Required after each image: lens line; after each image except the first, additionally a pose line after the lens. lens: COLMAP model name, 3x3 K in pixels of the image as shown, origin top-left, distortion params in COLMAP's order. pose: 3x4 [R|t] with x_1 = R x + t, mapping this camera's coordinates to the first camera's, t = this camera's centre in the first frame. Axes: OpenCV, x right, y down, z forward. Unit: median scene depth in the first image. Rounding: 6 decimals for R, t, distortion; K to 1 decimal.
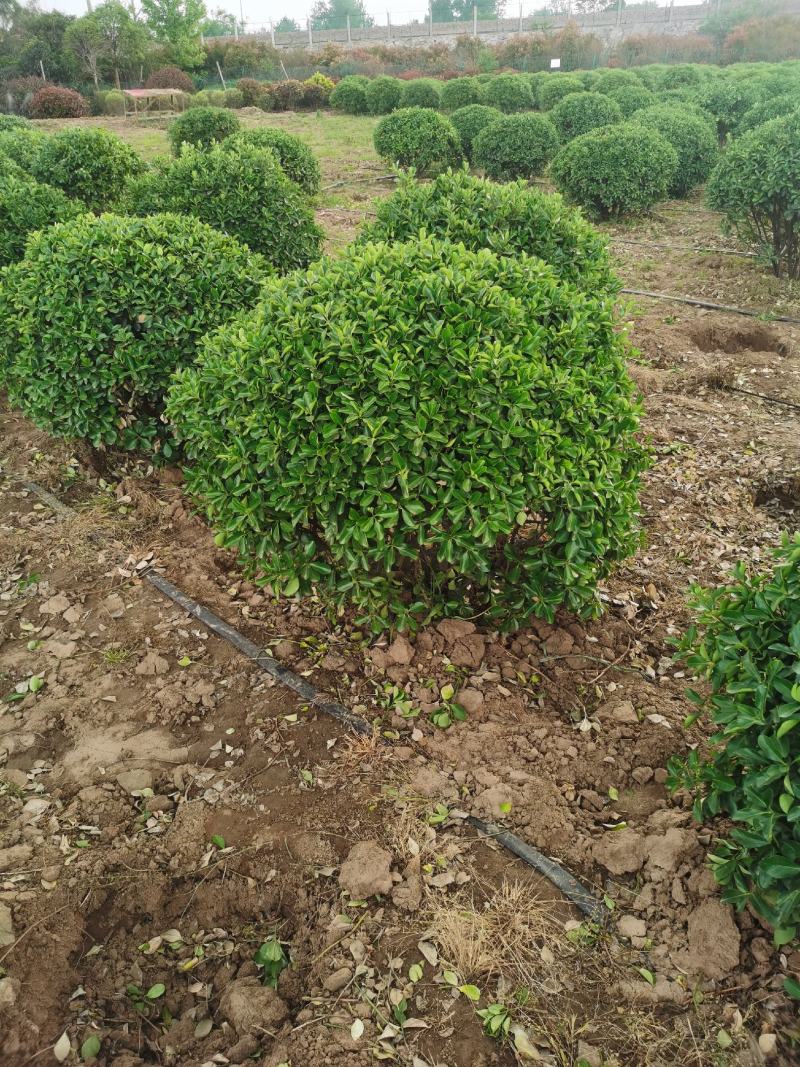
lens RADIAL K [[827.3, 0, 400.0], [0, 827.3, 533.5], [0, 0, 1]] dist [0.039352, -0.032420]
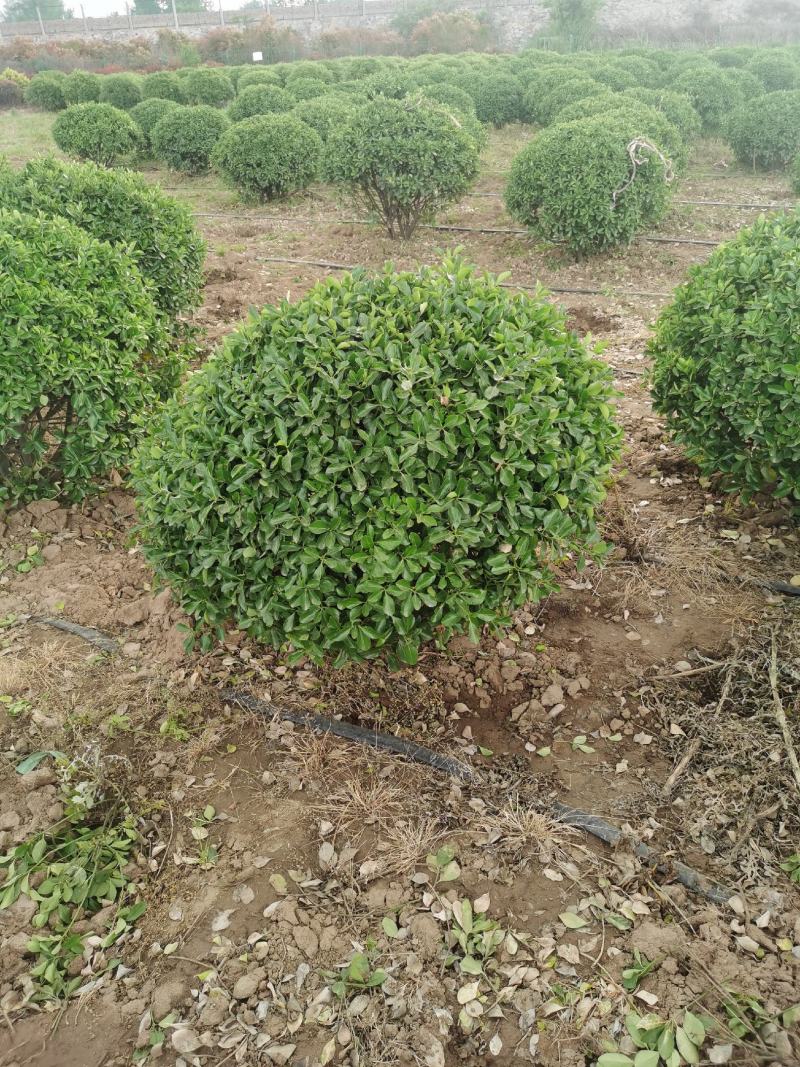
lens RADIAL K [[827.3, 0, 400.0], [0, 827.3, 533.5], [0, 0, 1]] dist [0.039352, -0.032420]
pose [[0.958083, -0.152524, 0.242515, 0.076457], [0.150844, 0.988226, 0.025594, 0.056421], [-0.243564, 0.012061, 0.969810, -0.106607]]
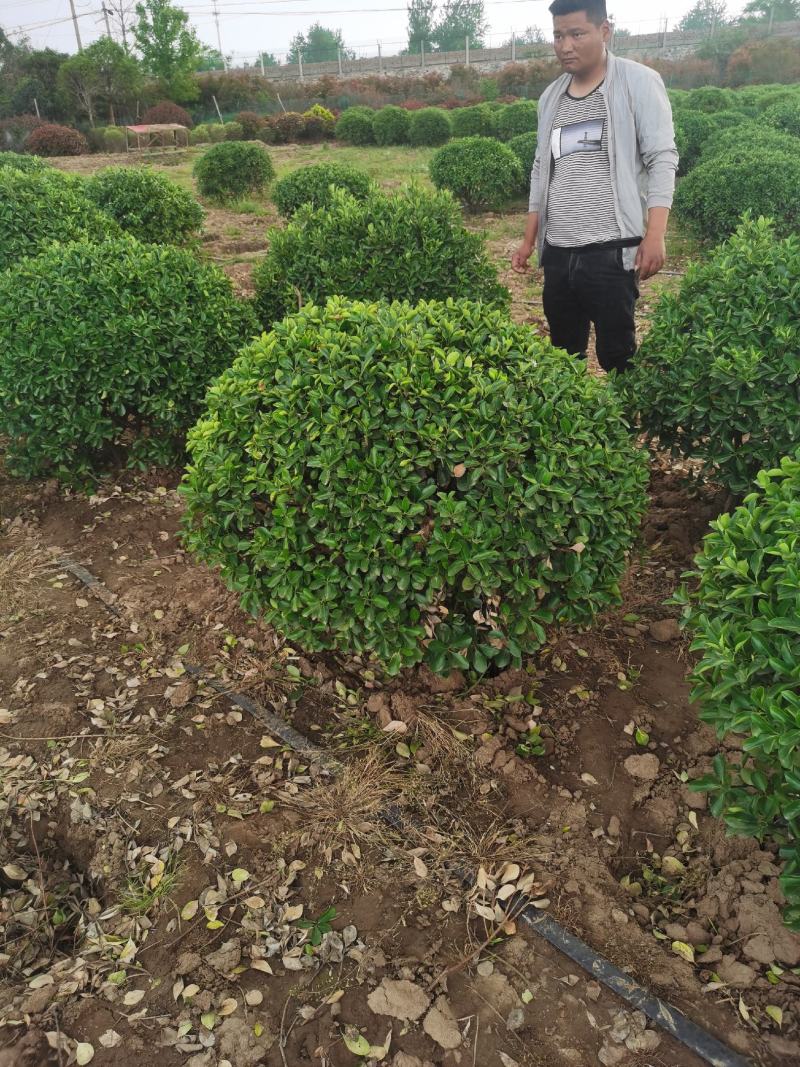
lens RADIAL K [[827.3, 0, 400.0], [0, 827.3, 533.5], [0, 0, 1]] dist [0.039352, -0.032420]
pose [[0.999518, -0.028366, 0.012603, -0.129559], [0.028714, 0.999185, -0.028366, -0.068816], [-0.011788, 0.028715, 0.999518, 0.130233]]
